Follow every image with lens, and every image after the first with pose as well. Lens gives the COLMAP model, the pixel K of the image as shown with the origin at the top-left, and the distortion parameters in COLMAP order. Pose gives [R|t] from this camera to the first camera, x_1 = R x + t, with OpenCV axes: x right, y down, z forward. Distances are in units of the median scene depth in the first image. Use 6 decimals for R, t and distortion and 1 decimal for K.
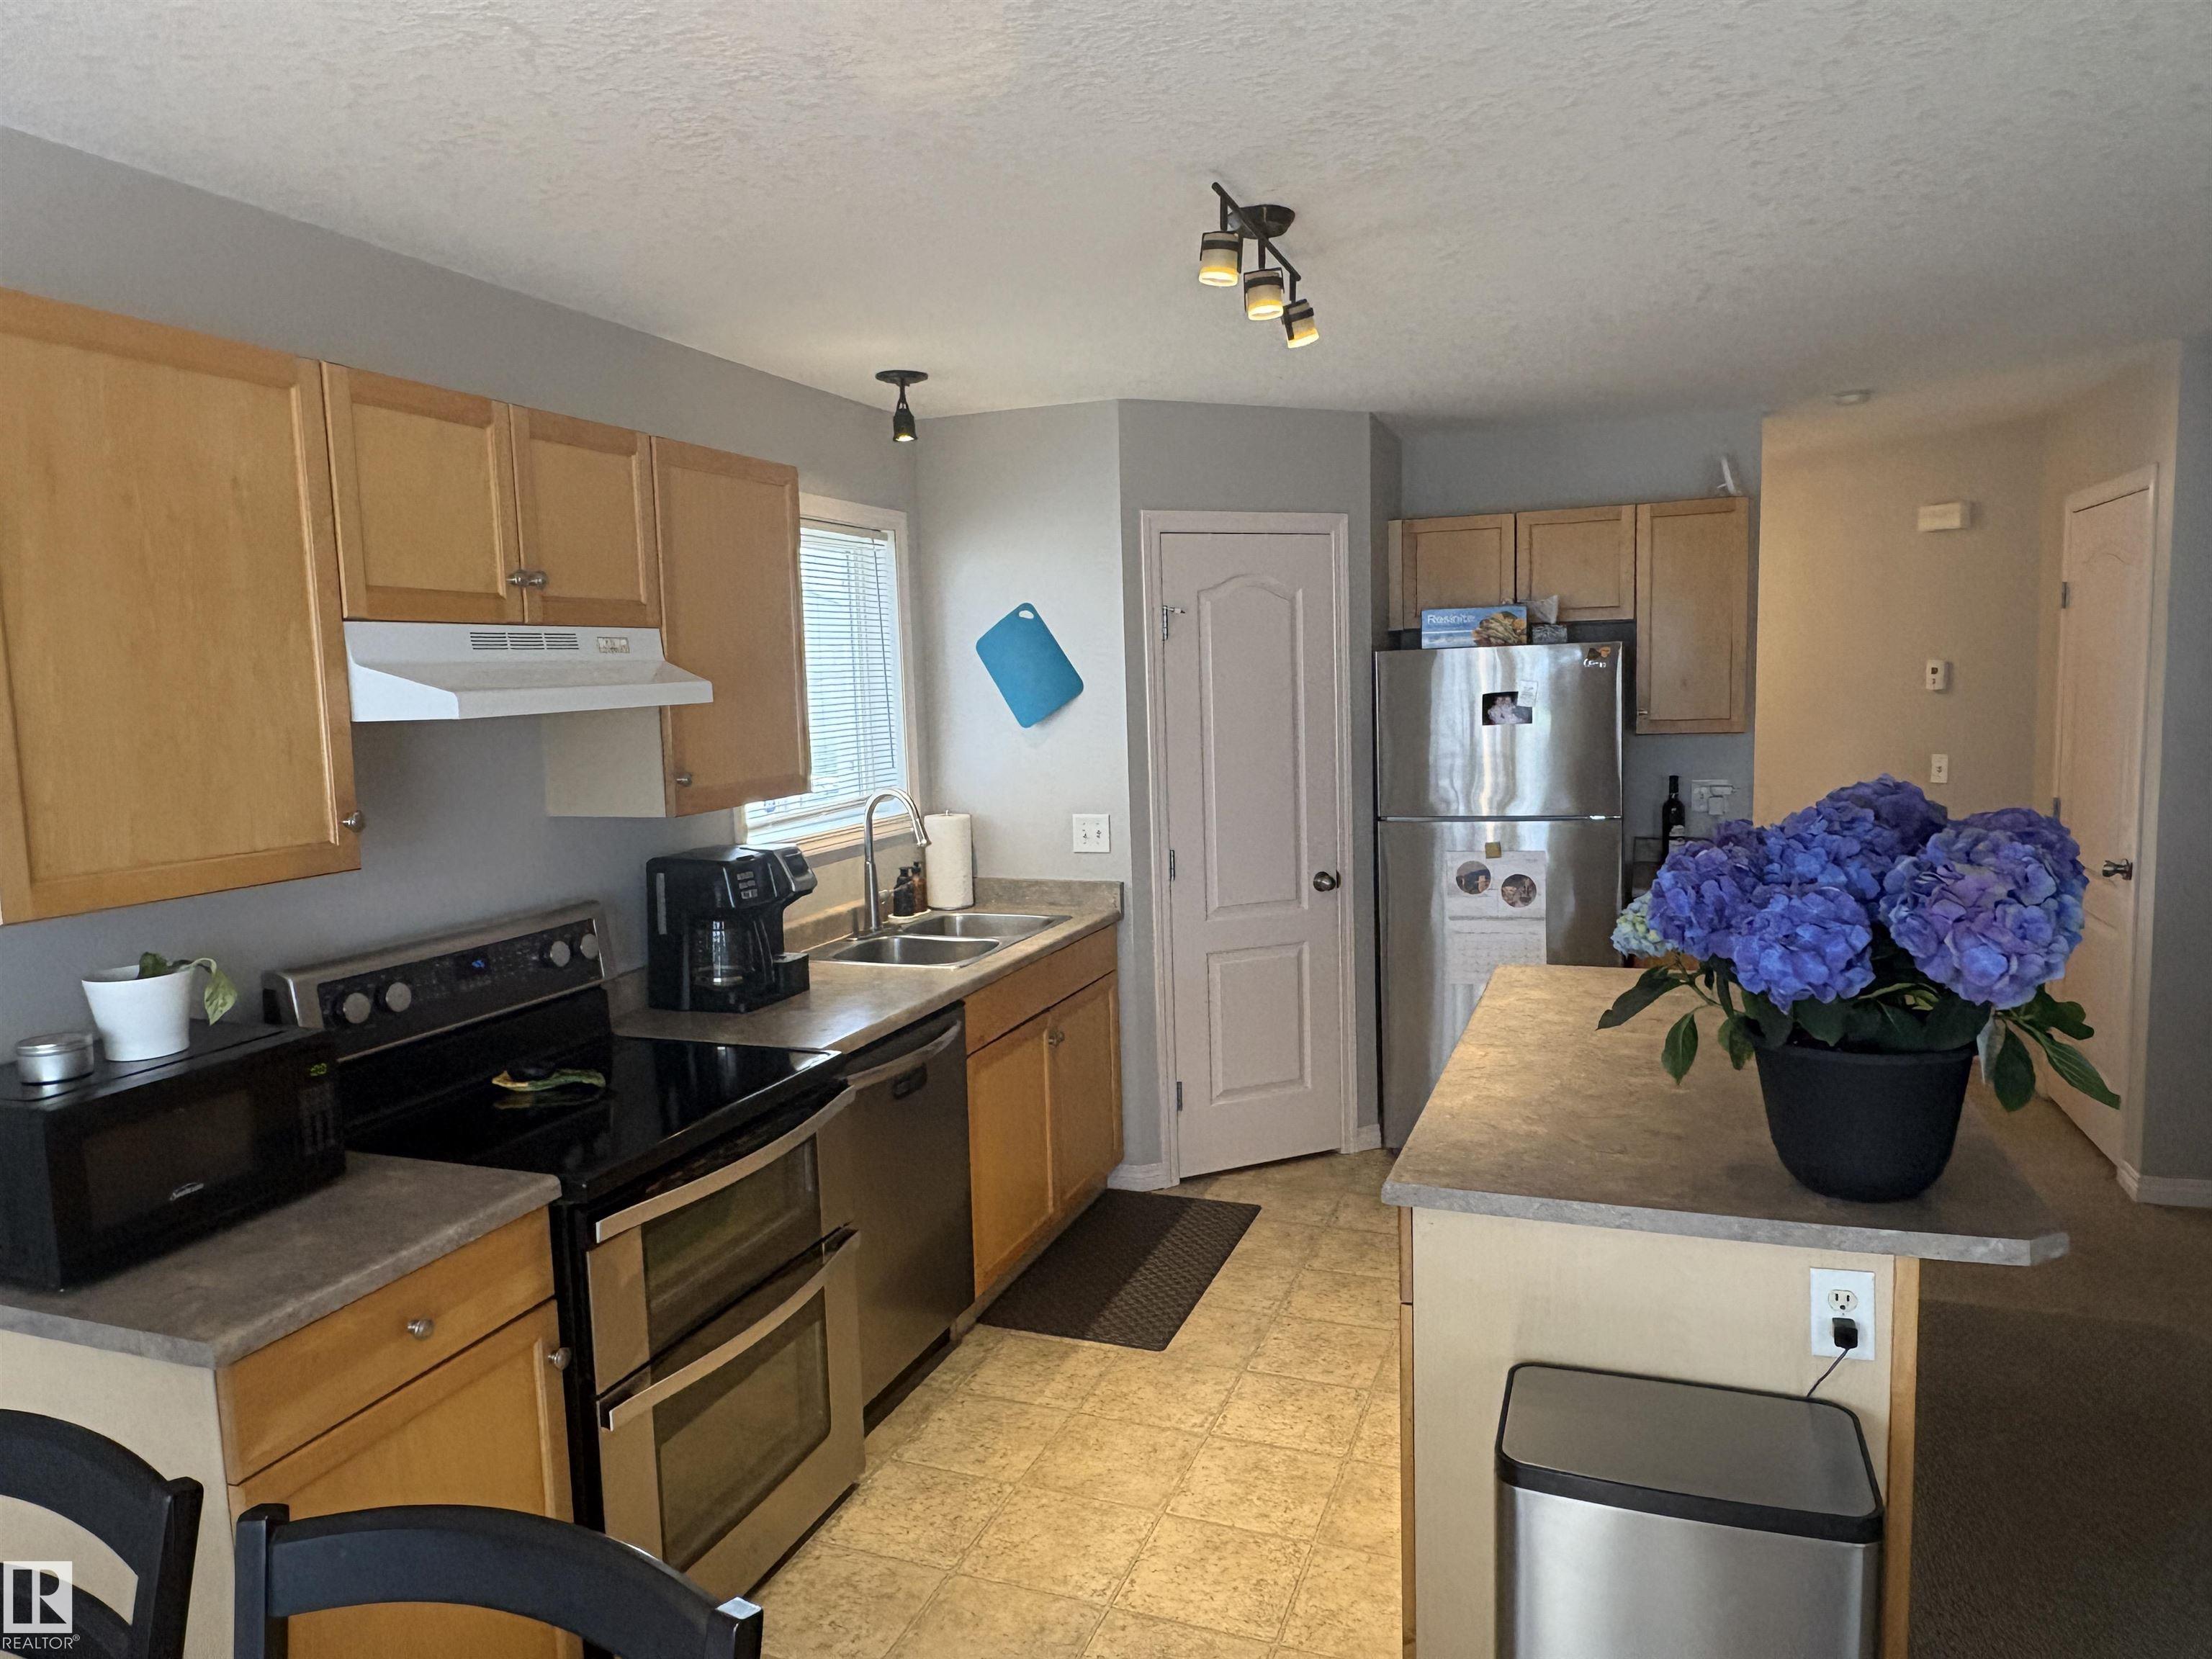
lens RADIAL K [[1414.9, 0, 1106.0], [0, 1414.9, 829.5], [0, 0, 1]] dist [0.004046, 0.001438]
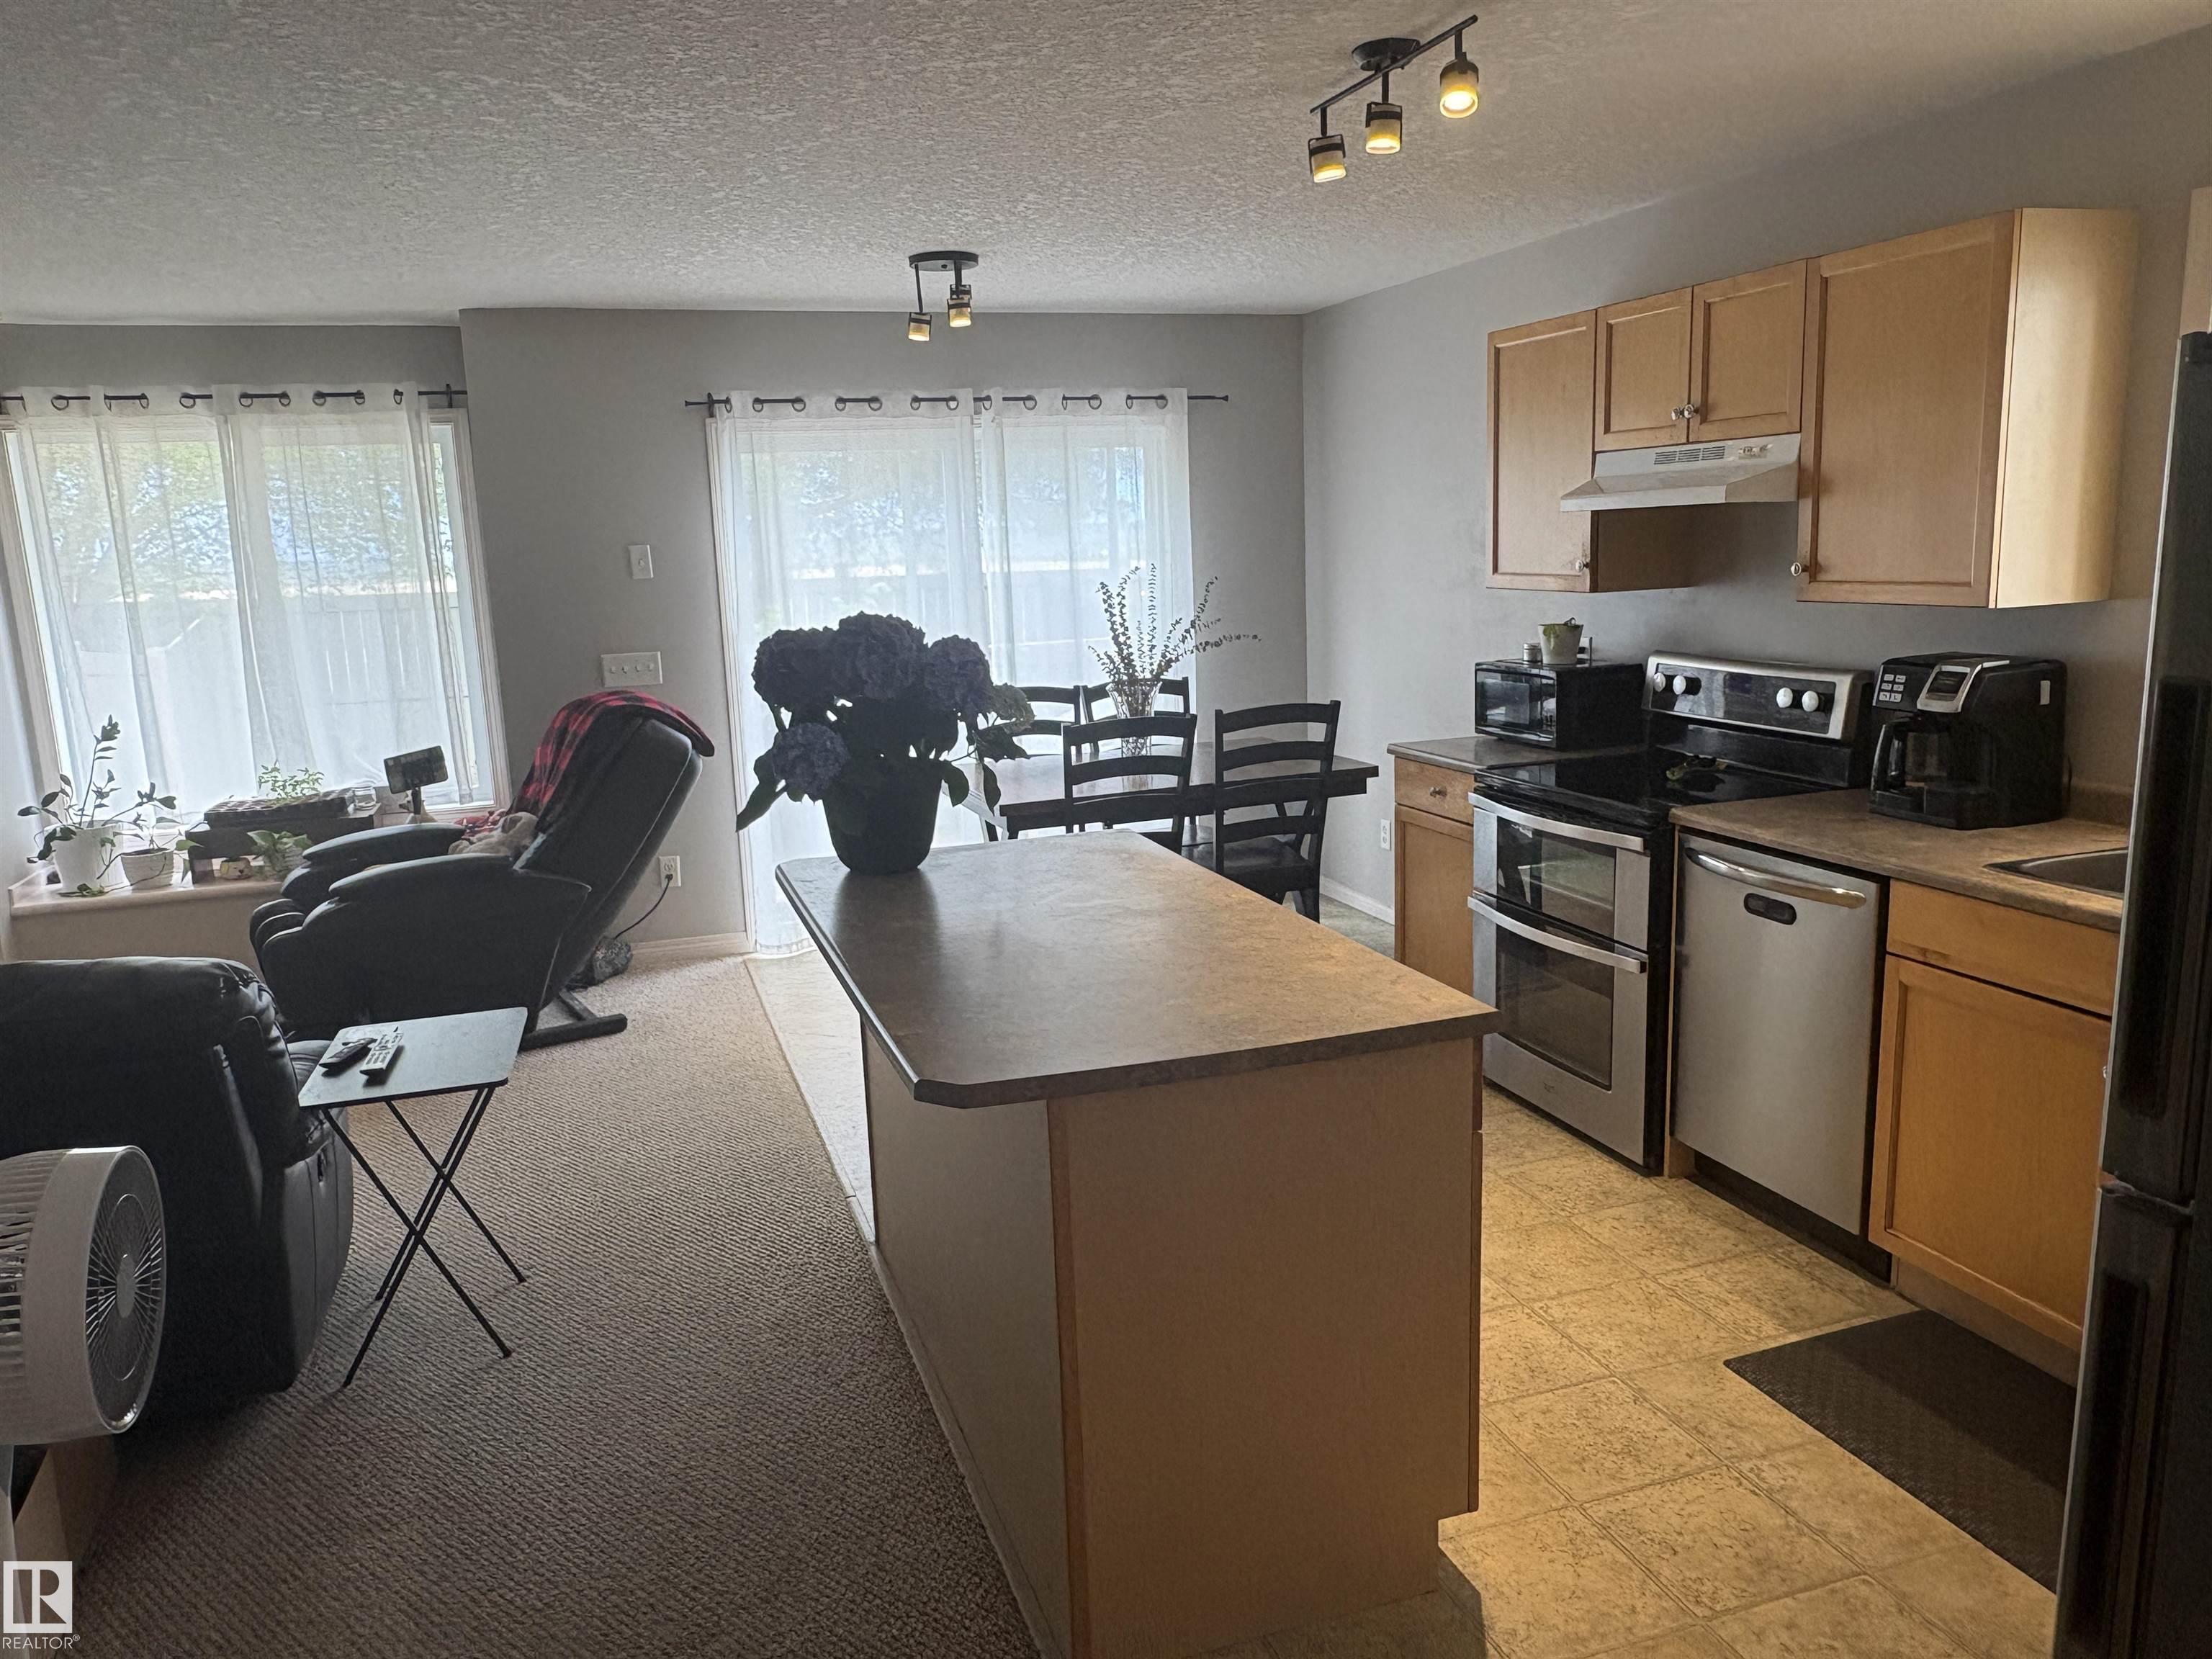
lens RADIAL K [[1557.5, 0, 1078.6], [0, 1557.5, 839.8], [0, 0, 1]] dist [-0.000238, -0.003266]
pose [[-0.771551, 0.185773, -0.608438, 1.135586], [-0.005648, 0.954374, 0.298559, -0.238099], [0.636142, 0.233791, -0.735299, 1.929179]]
